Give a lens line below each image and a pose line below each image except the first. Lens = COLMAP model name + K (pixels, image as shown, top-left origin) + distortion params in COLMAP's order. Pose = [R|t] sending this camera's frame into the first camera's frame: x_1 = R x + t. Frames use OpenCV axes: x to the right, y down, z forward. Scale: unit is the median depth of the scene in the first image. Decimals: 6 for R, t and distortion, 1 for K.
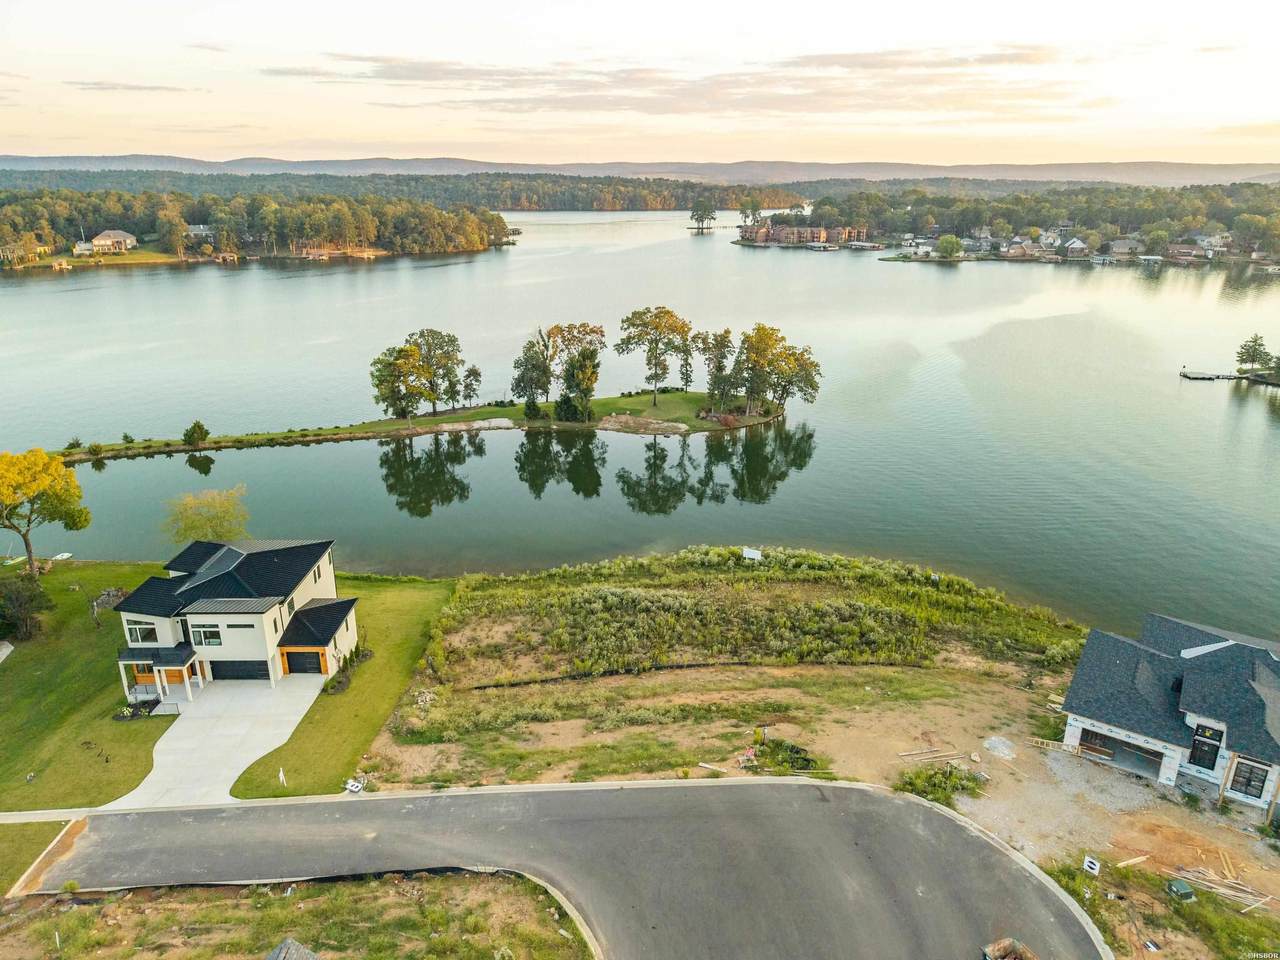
lens RADIAL K [[855.8, 0, 642.8], [0, 855.8, 479.1], [0, 0, 1]] dist [0.015274, -0.015065]
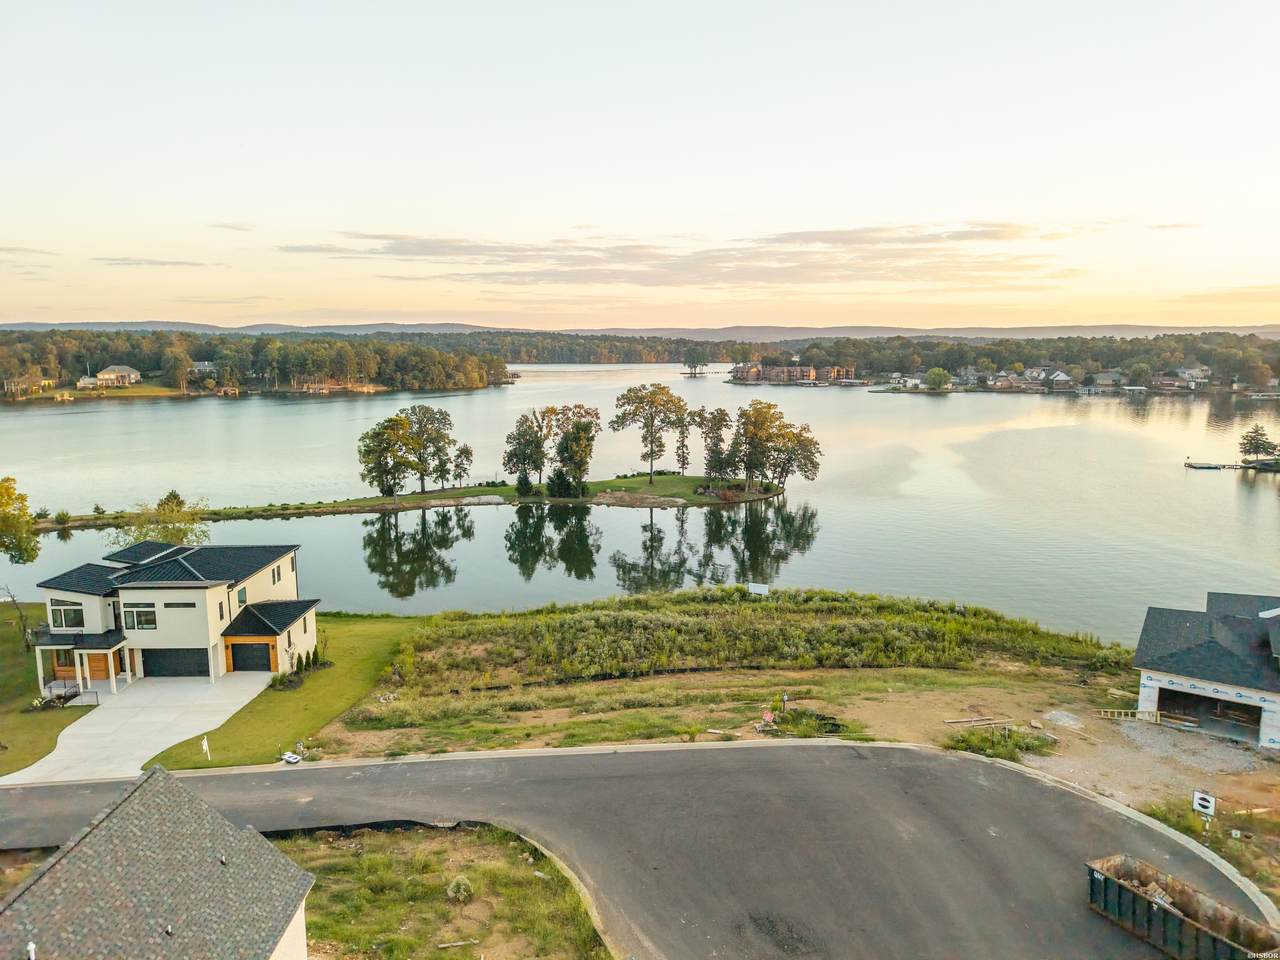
lens RADIAL K [[855.8, 0, 642.7], [0, 855.8, 482.4], [0, 0, 1]] dist [0.015274, -0.015065]
pose [[0.999980, -0.003276, 0.005460, -0.000602], [0.004191, 0.984189, -0.177071, 0.087778], [-0.004794, 0.177090, 0.984183, 0.048958]]
